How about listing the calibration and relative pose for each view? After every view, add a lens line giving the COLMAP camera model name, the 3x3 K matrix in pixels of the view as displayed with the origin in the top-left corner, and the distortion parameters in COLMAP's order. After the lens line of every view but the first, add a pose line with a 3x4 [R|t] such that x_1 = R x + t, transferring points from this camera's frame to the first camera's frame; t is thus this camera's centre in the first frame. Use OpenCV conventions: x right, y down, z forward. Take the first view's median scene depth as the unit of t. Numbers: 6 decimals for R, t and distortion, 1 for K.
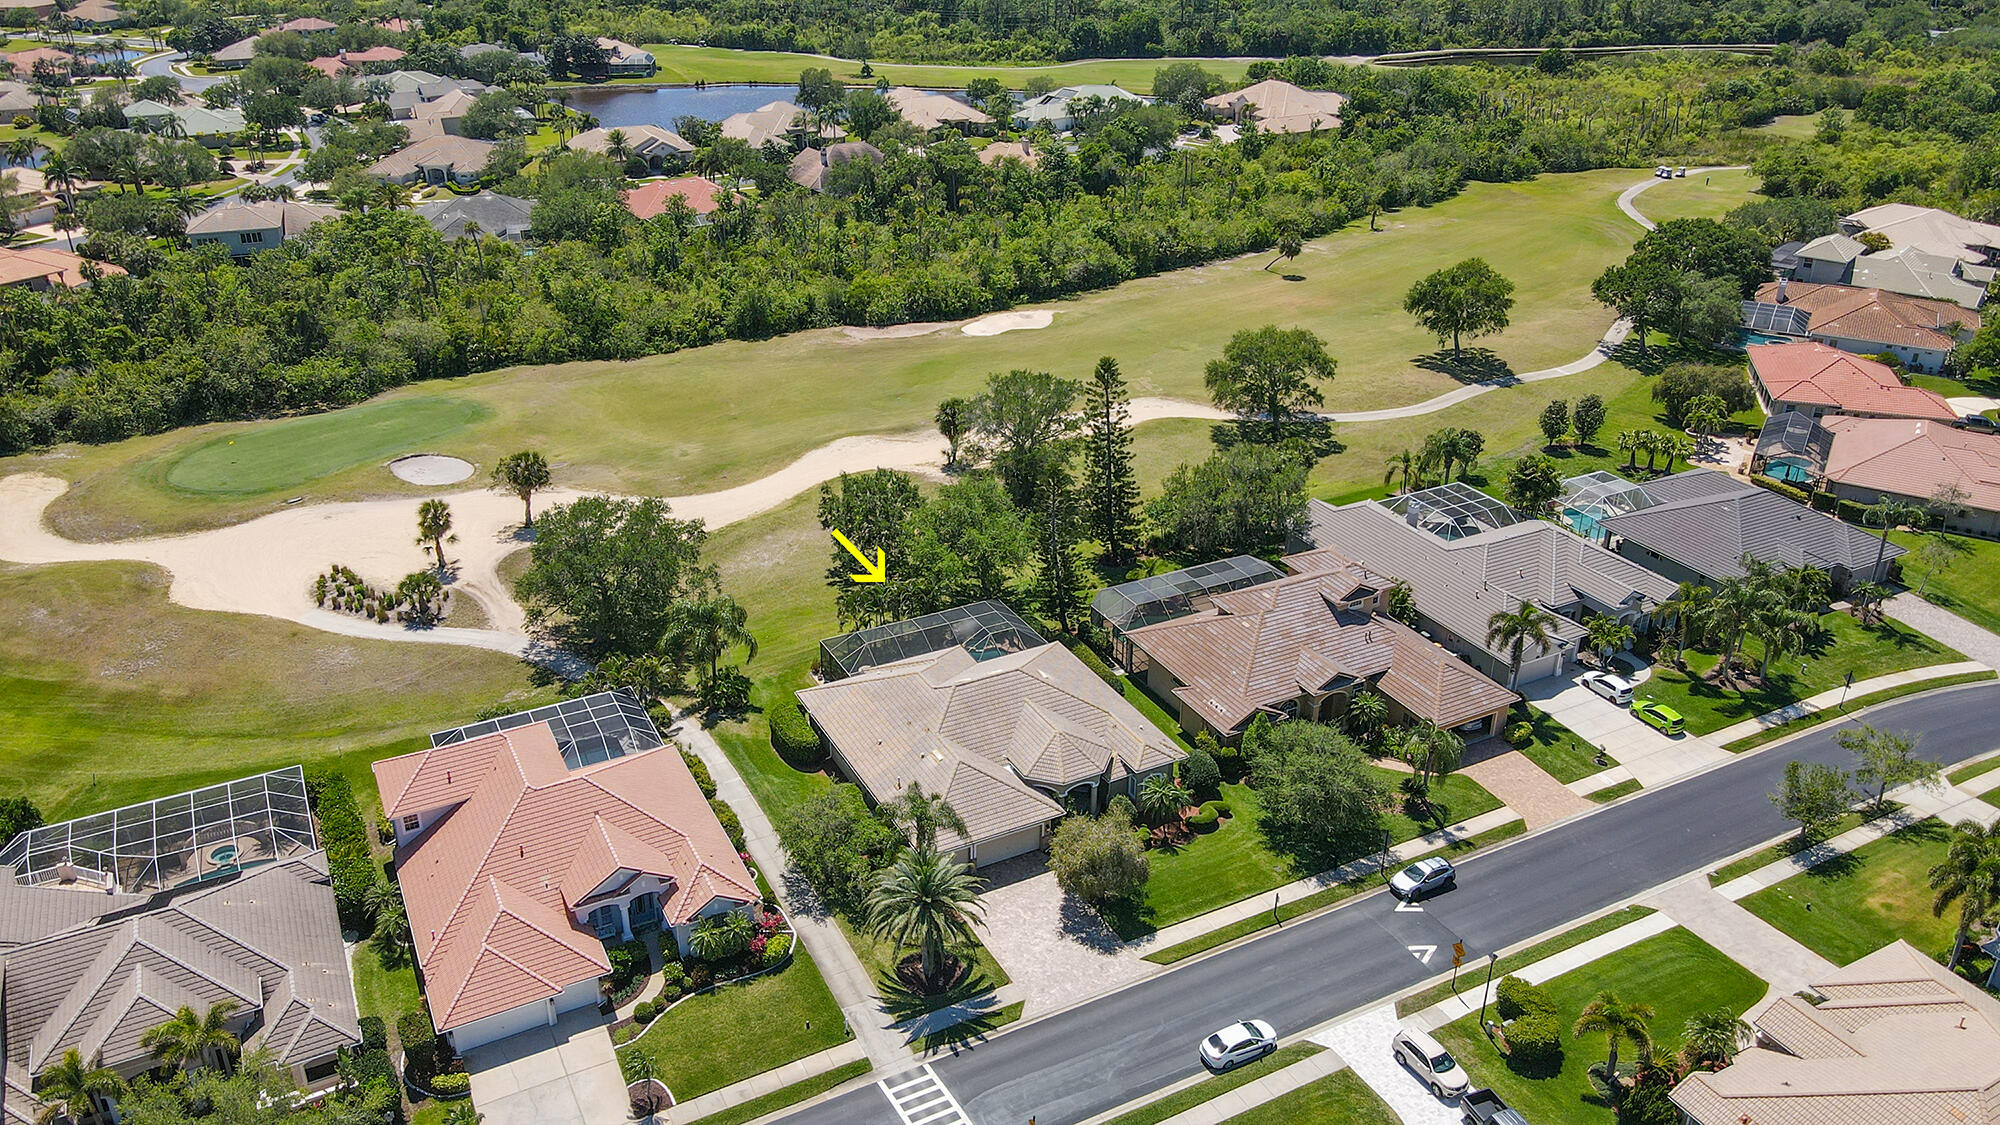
lens RADIAL K [[1481.0, 0, 1000.0], [0, 1481.0, 562.5], [0, 0, 1]] dist [-0.000578, 0.046049]
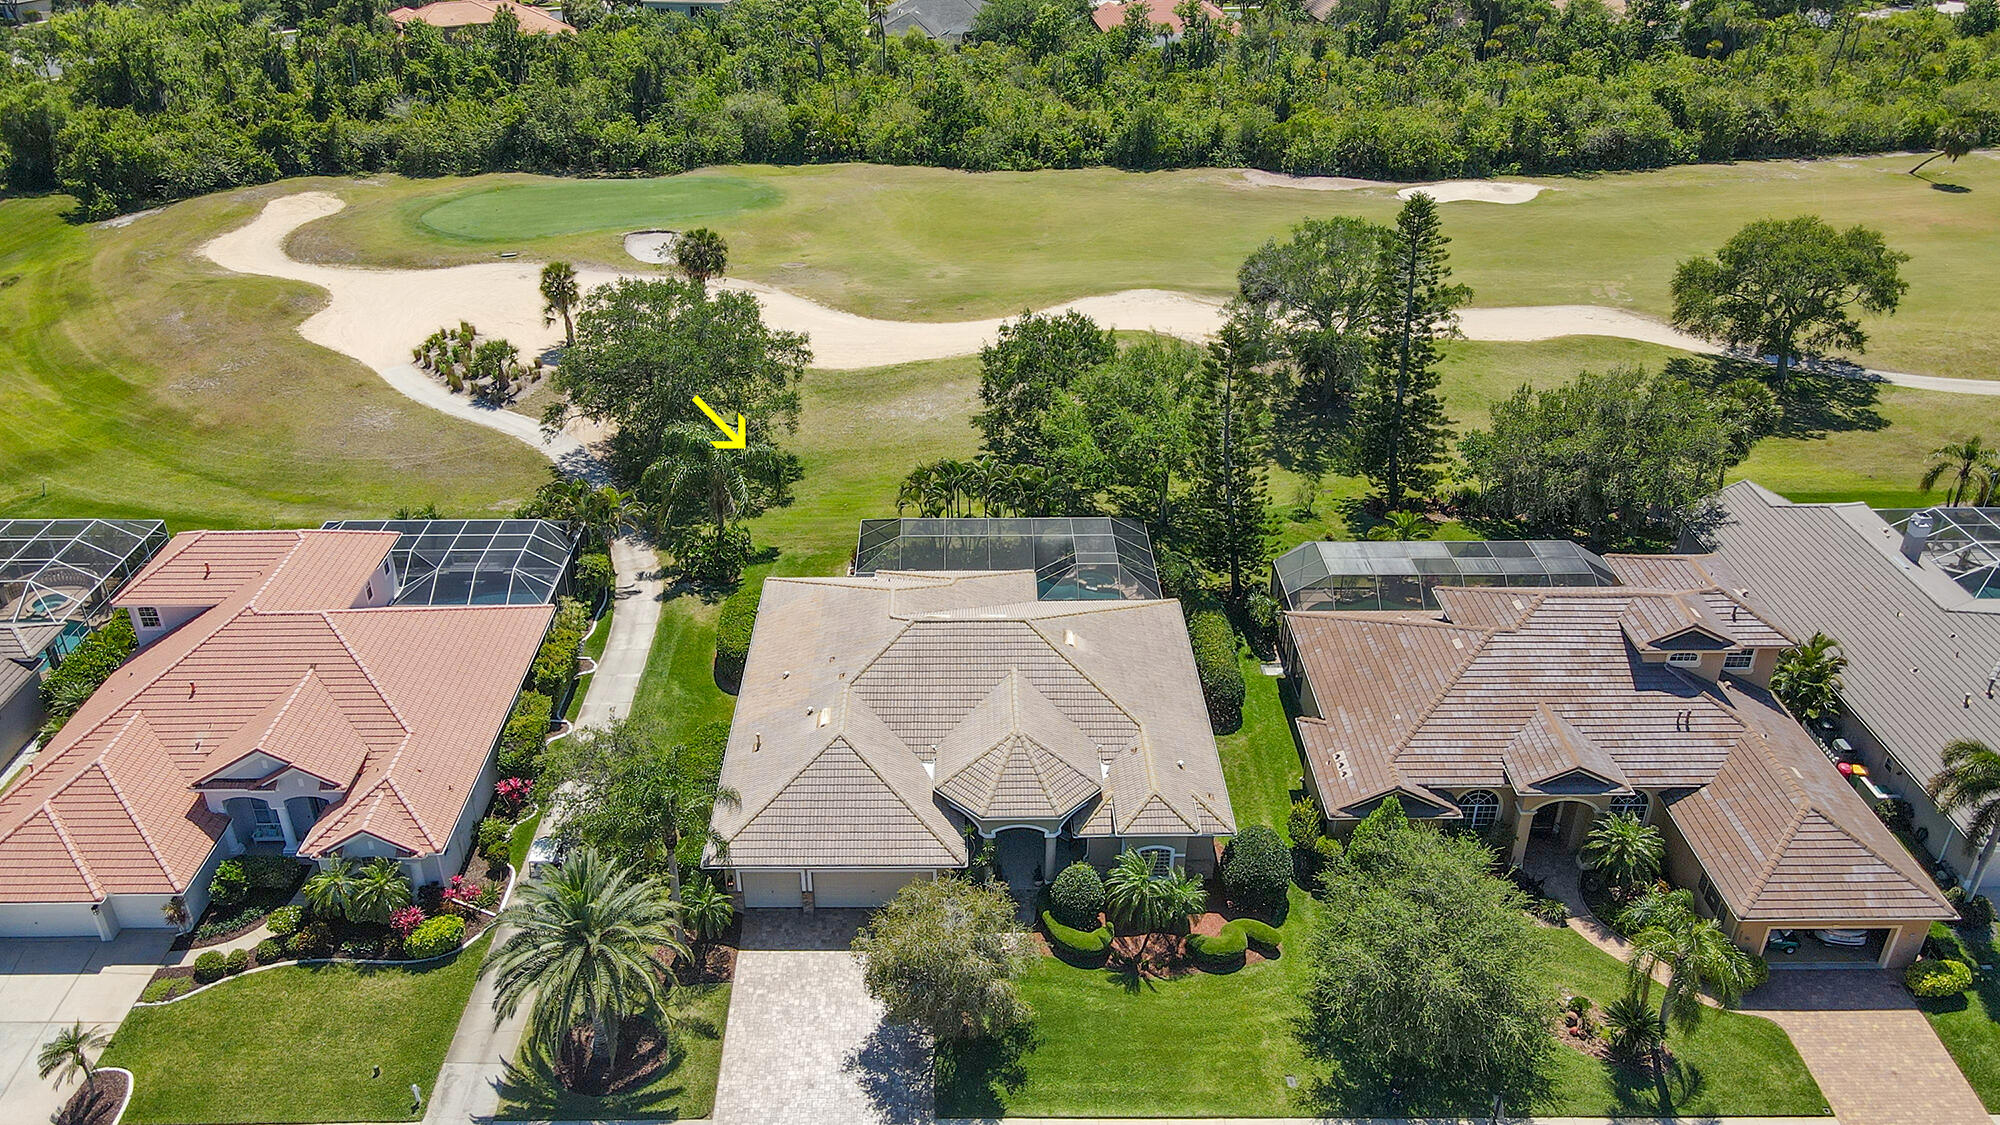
lens RADIAL K [[1481.0, 0, 1000.0], [0, 1481.0, 562.5], [0, 0, 1]] dist [-0.000578, 0.046049]
pose [[0.892551, 0.223159, -0.391858, 0.166936], [-0.201026, 0.974749, 0.097226, -0.007260], [0.403660, -0.008006, 0.914874, 0.289510]]
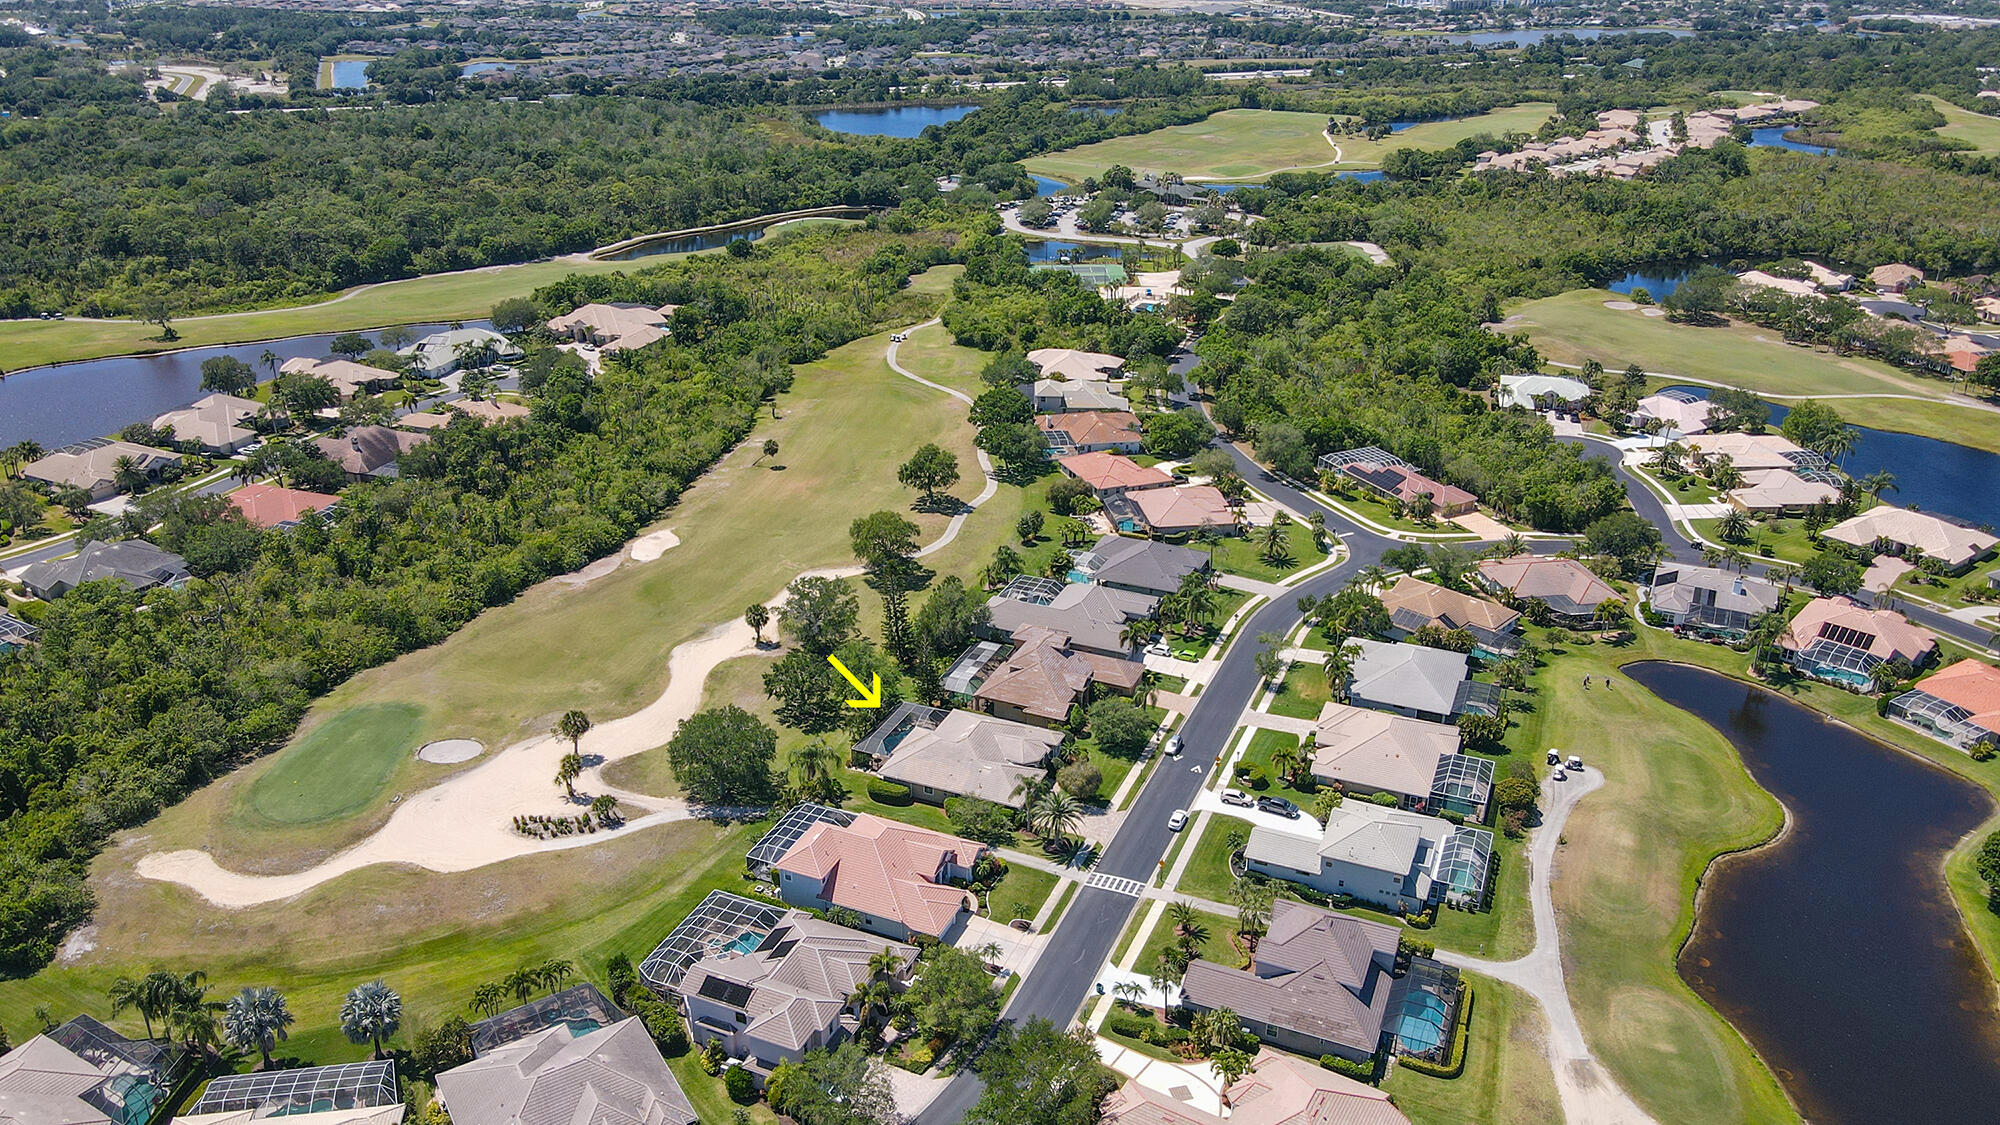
lens RADIAL K [[1481.0, 0, 1000.0], [0, 1481.0, 562.5], [0, 0, 1]] dist [-0.000578, 0.046049]
pose [[0.771084, -0.253629, 0.584040, -0.761646], [0.277311, 0.959450, 0.050535, -0.161965], [-0.573174, 0.122994, 0.810151, -0.485486]]
